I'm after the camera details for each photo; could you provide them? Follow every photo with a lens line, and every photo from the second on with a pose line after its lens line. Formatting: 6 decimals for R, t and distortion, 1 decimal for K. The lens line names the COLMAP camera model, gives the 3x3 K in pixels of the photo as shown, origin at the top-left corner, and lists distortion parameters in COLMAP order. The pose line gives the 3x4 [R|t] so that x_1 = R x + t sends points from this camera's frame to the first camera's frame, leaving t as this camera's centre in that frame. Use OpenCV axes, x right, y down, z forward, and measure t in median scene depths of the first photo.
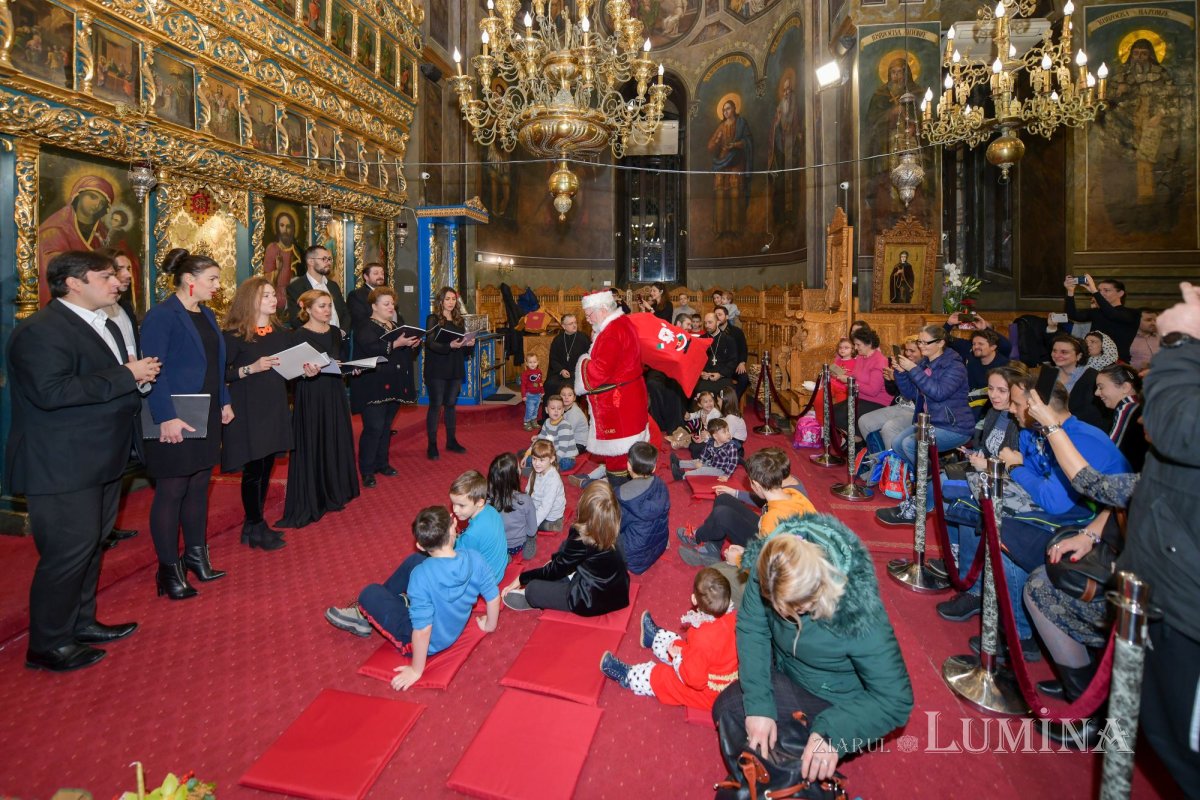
lens RADIAL K [[536.1, 0, 630.6], [0, 536.1, 303.2], [0, 0, 1]] dist [0.002653, -0.001394]
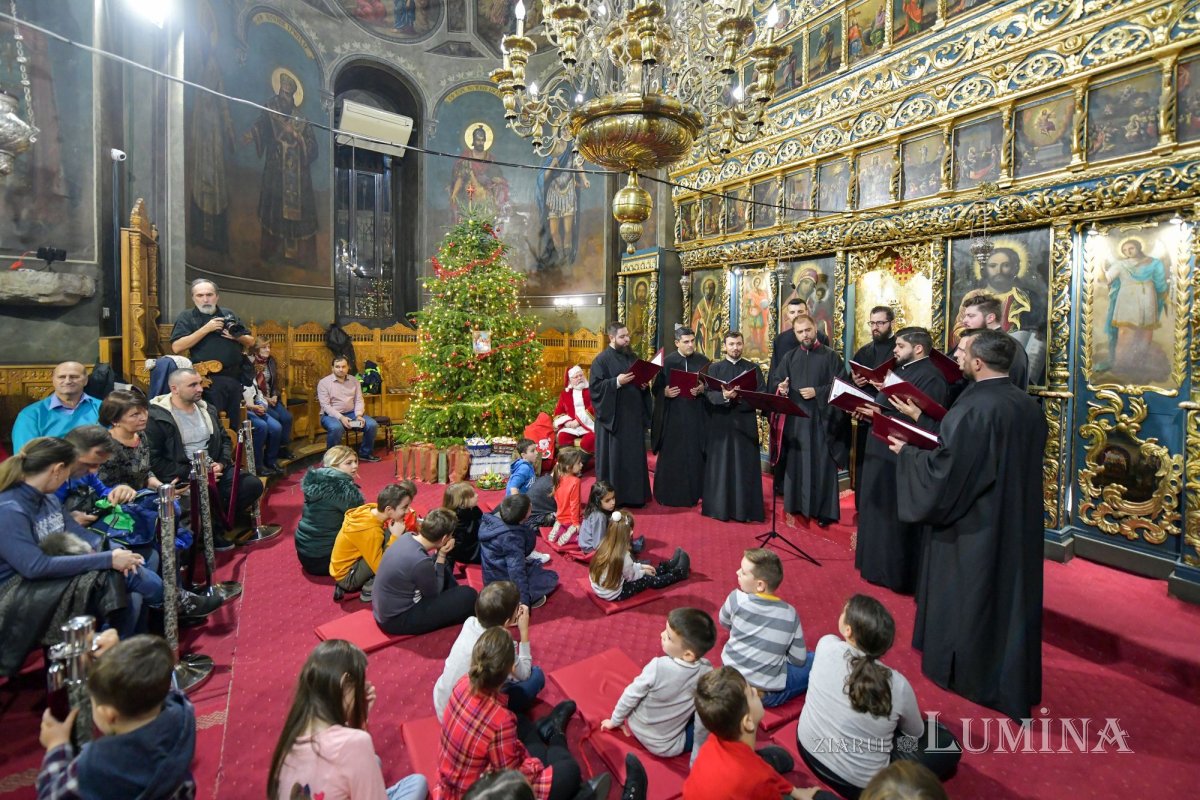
lens RADIAL K [[543.0, 0, 553.2], [0, 543.0, 349.4], [0, 0, 1]] dist [-0.000784, -0.002018]
pose [[-0.831690, 0.007188, -0.555194, 0.320006], [-0.027093, 0.998200, 0.053509, -0.048478], [0.554579, 0.059544, -0.829998, 1.305124]]
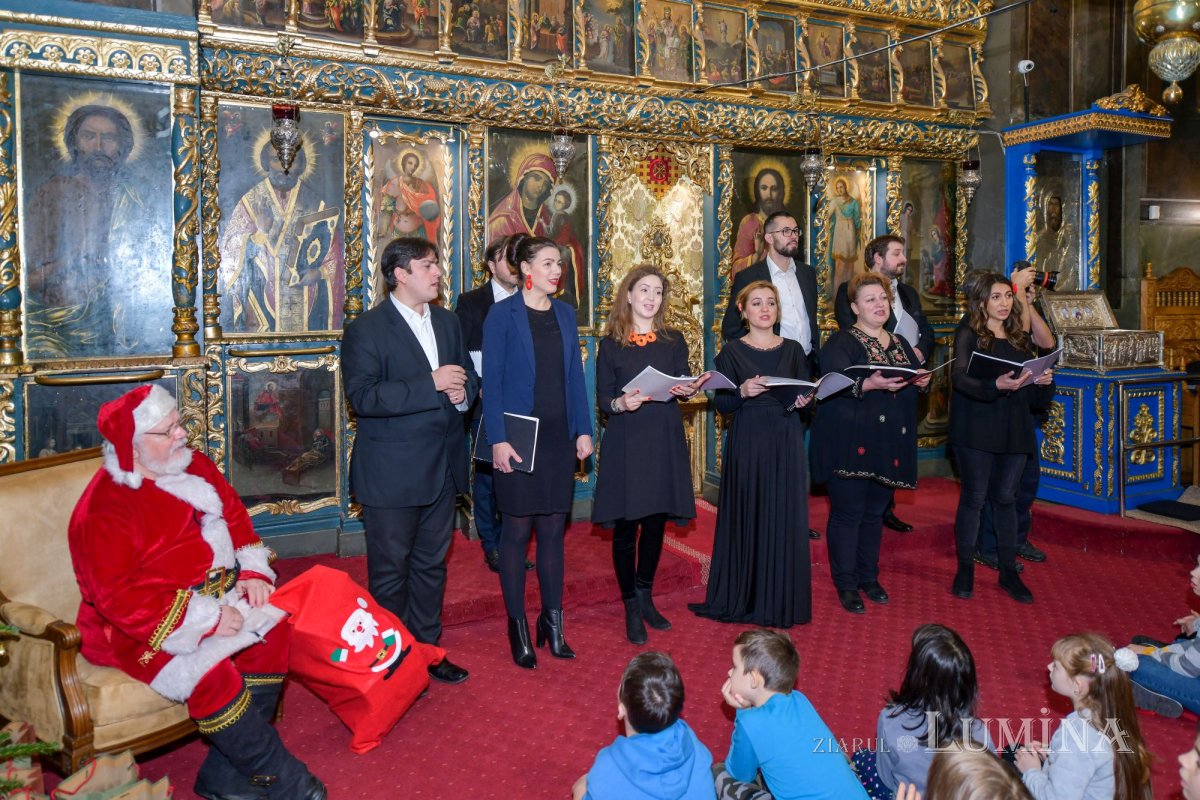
lens RADIAL K [[828.4, 0, 556.5], [0, 828.4, 329.9], [0, 0, 1]] dist [0.008733, -0.011418]
pose [[0.506476, 0.043331, -0.861165, 0.137076], [-0.014018, 0.999018, 0.042023, -0.004428], [0.862140, -0.009212, 0.506586, 0.229942]]
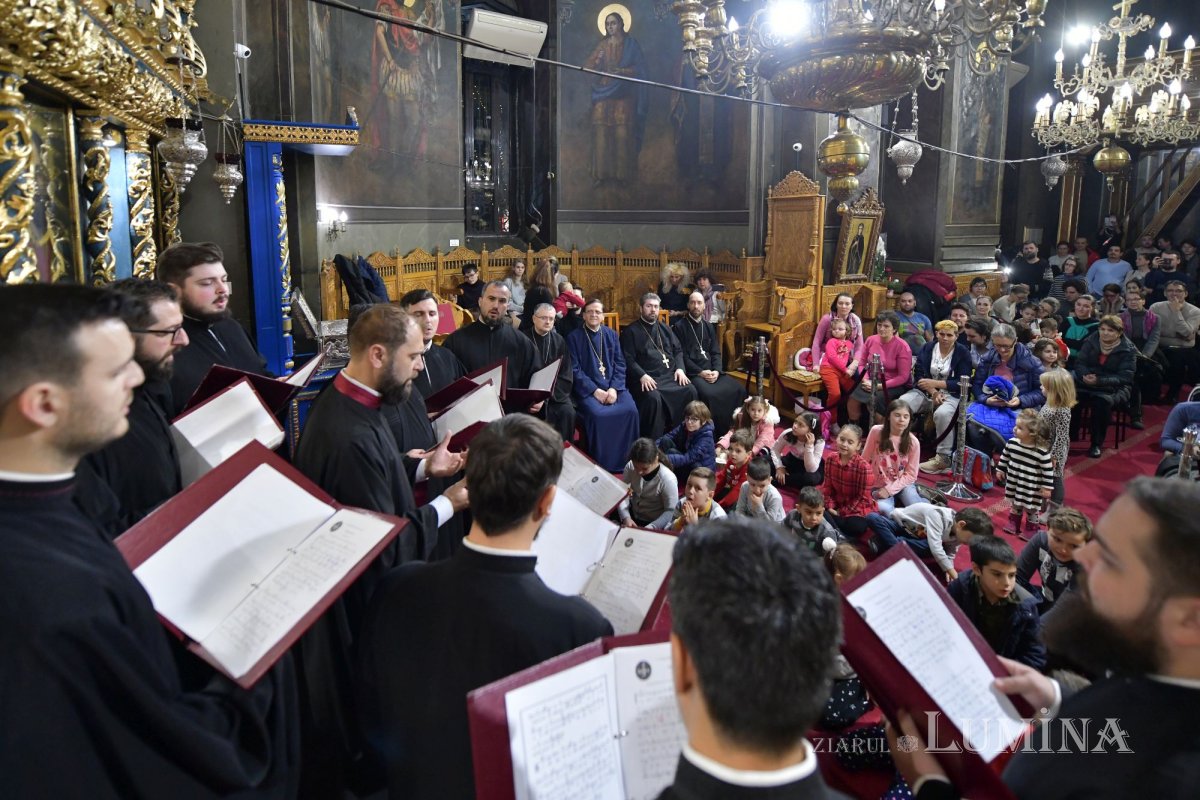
lens RADIAL K [[571.5, 0, 626.1], [0, 571.5, 271.7], [0, 0, 1]] dist [0.001474, 0.000794]
pose [[0.790083, -0.052855, 0.610717, -0.577615], [0.001229, 0.996410, 0.084645, -0.111878], [-0.612999, -0.066126, 0.787312, 0.496651]]
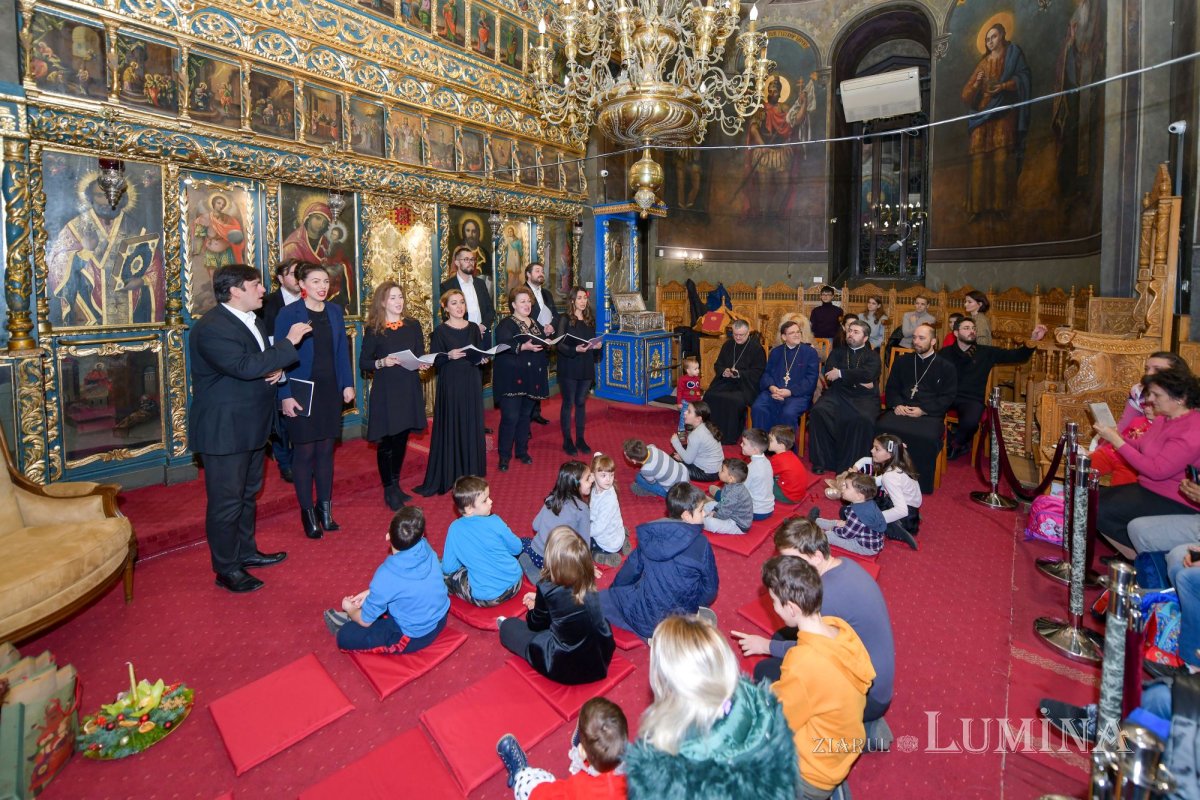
lens RADIAL K [[529.4, 0, 589.8], [0, 529.4, 319.6], [0, 0, 1]] dist [-0.011503, 0.001057]
pose [[0.835973, 0.054156, -0.546092, 0.206950], [-0.024100, 0.997782, 0.062058, -0.030237], [0.548241, -0.038718, 0.835424, 0.178610]]
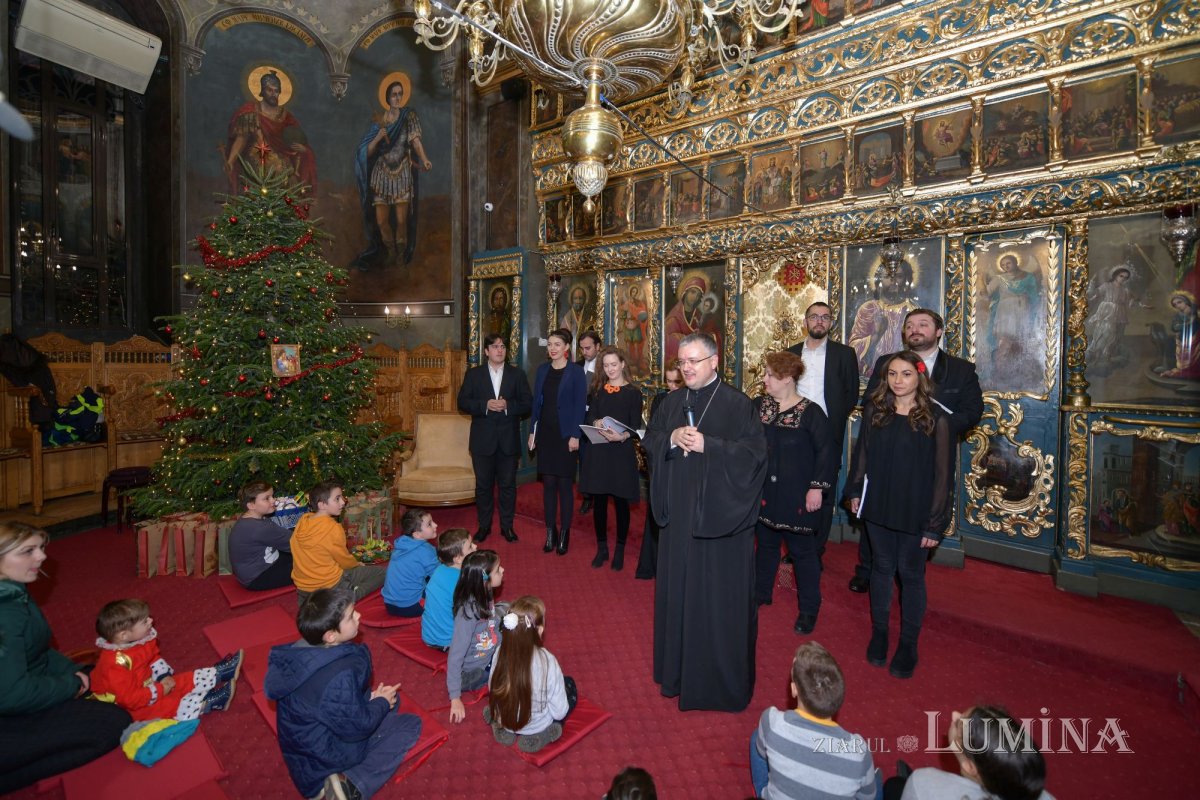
lens RADIAL K [[529.4, 0, 593.4], [0, 529.4, 376.6], [0, 0, 1]] dist [-0.011503, 0.001057]
pose [[-0.523035, 0.022886, -0.852004, 0.229802], [-0.033149, 0.998337, 0.047166, -0.022251], [0.851666, 0.052913, -0.521406, 1.042076]]
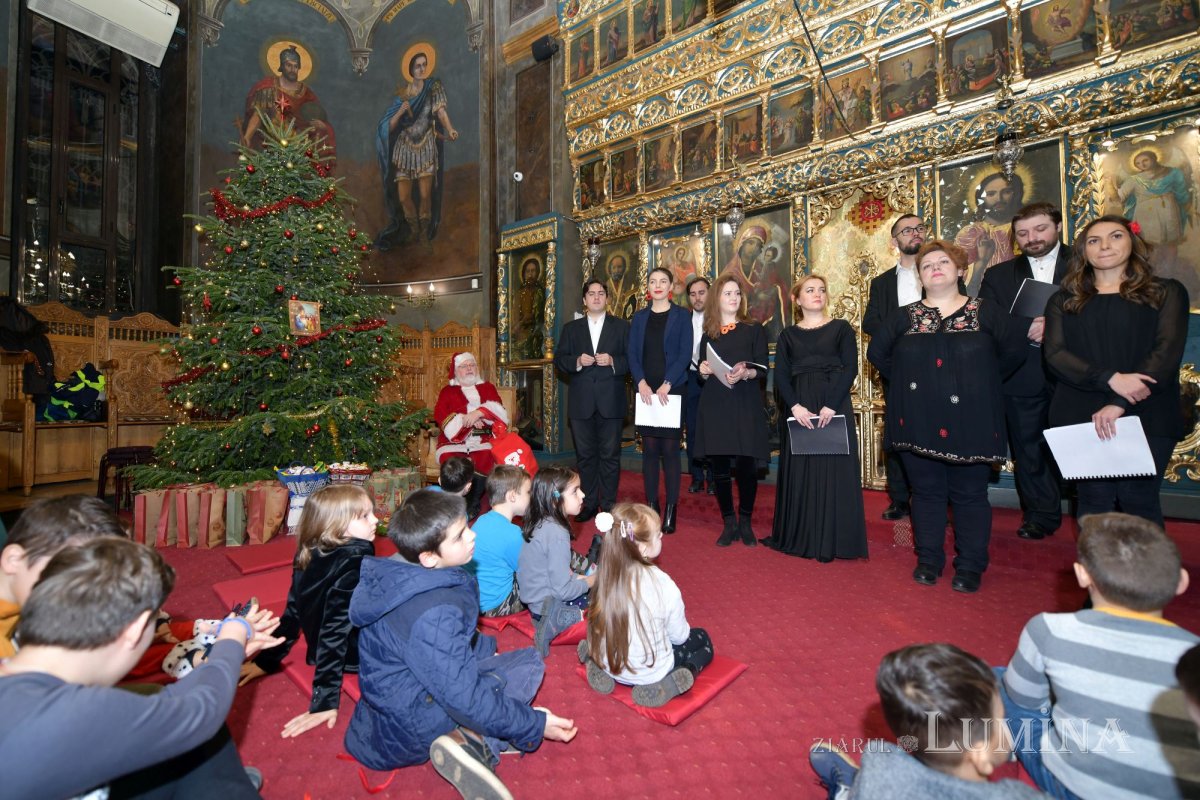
lens RADIAL K [[529.4, 0, 585.6], [0, 529.4, 392.1], [0, 0, 1]] dist [-0.011503, 0.001057]
pose [[-0.539609, -0.016245, -0.841759, 0.185176], [-0.018176, 0.999806, -0.007643, 0.120709], [0.841720, 0.011175, -0.539799, 0.928173]]
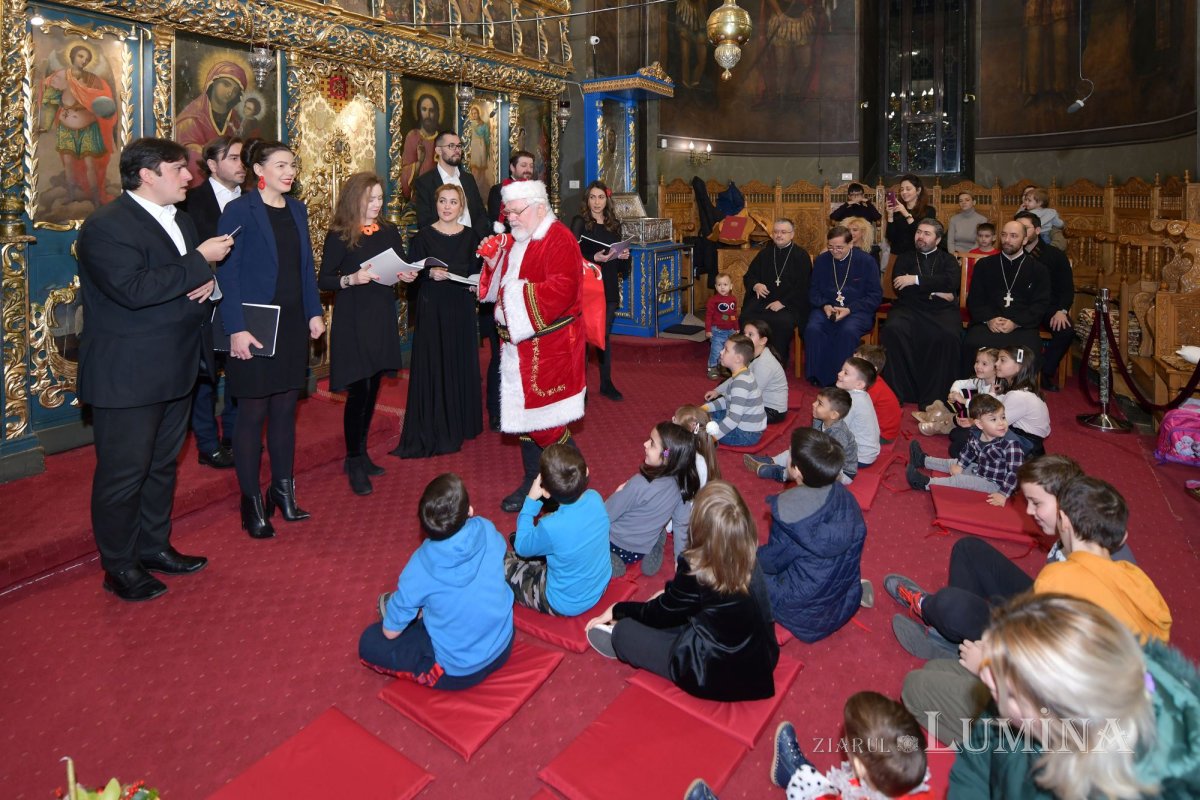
lens RADIAL K [[685.8, 0, 622.2], [0, 685.8, 213.8], [0, 0, 1]] dist [0.002205, -0.002656]
pose [[0.917978, 0.015743, -0.396320, 0.075900], [-0.010585, 0.999828, 0.015199, 0.001509], [0.396491, -0.009757, 0.917987, 0.118356]]
